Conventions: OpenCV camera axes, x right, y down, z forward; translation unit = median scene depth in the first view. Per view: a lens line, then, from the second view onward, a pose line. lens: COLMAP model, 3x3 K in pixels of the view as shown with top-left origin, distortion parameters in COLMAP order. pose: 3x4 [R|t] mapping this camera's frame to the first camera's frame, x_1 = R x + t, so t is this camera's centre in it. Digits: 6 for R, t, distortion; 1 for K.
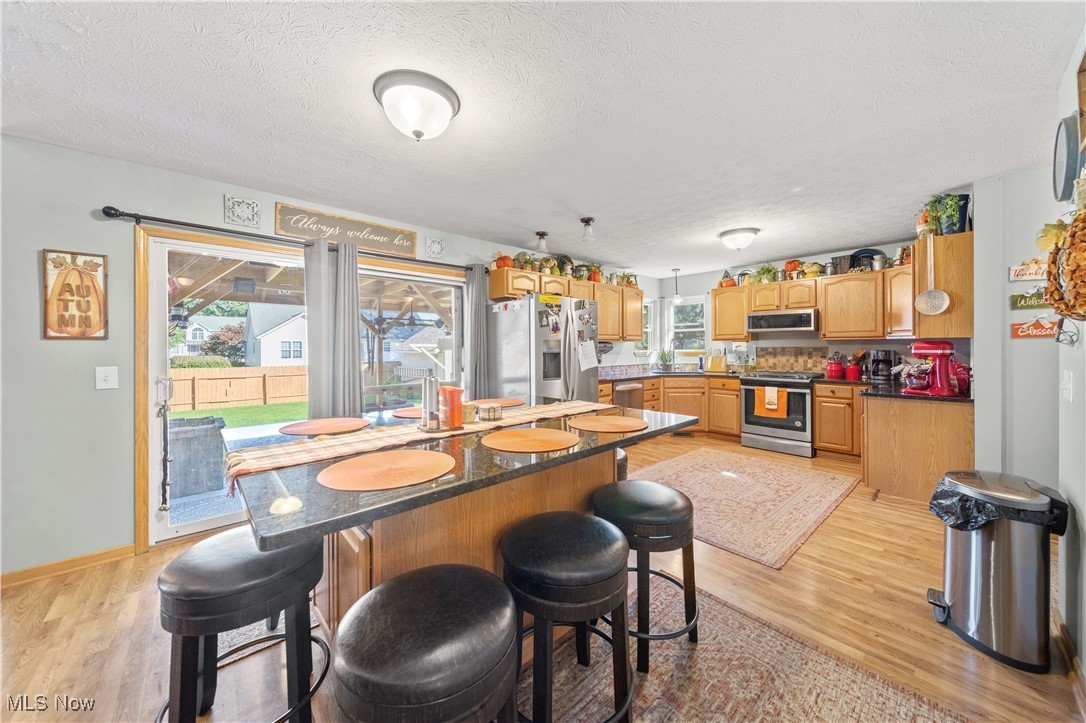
lens RADIAL K [[381.8, 0, 542.9], [0, 381.8, 358.6], [0, 0, 1]] dist [-0.001074, -0.000142]
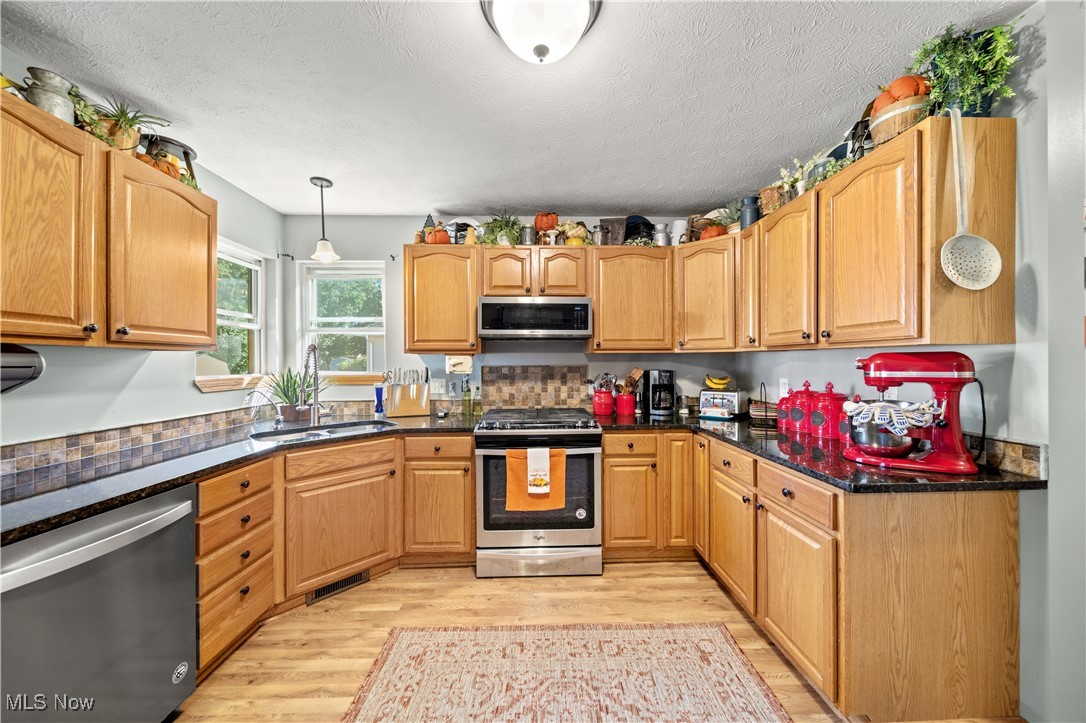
lens RADIAL K [[381.8, 0, 542.9], [0, 381.8, 358.6], [0, 0, 1]] dist [-0.001074, -0.000142]
pose [[0.649330, 0.011614, 0.760418, 0.216512], [0.025201, 0.999006, -0.036777, -0.019672], [-0.760089, 0.043044, 0.648392, 0.628173]]
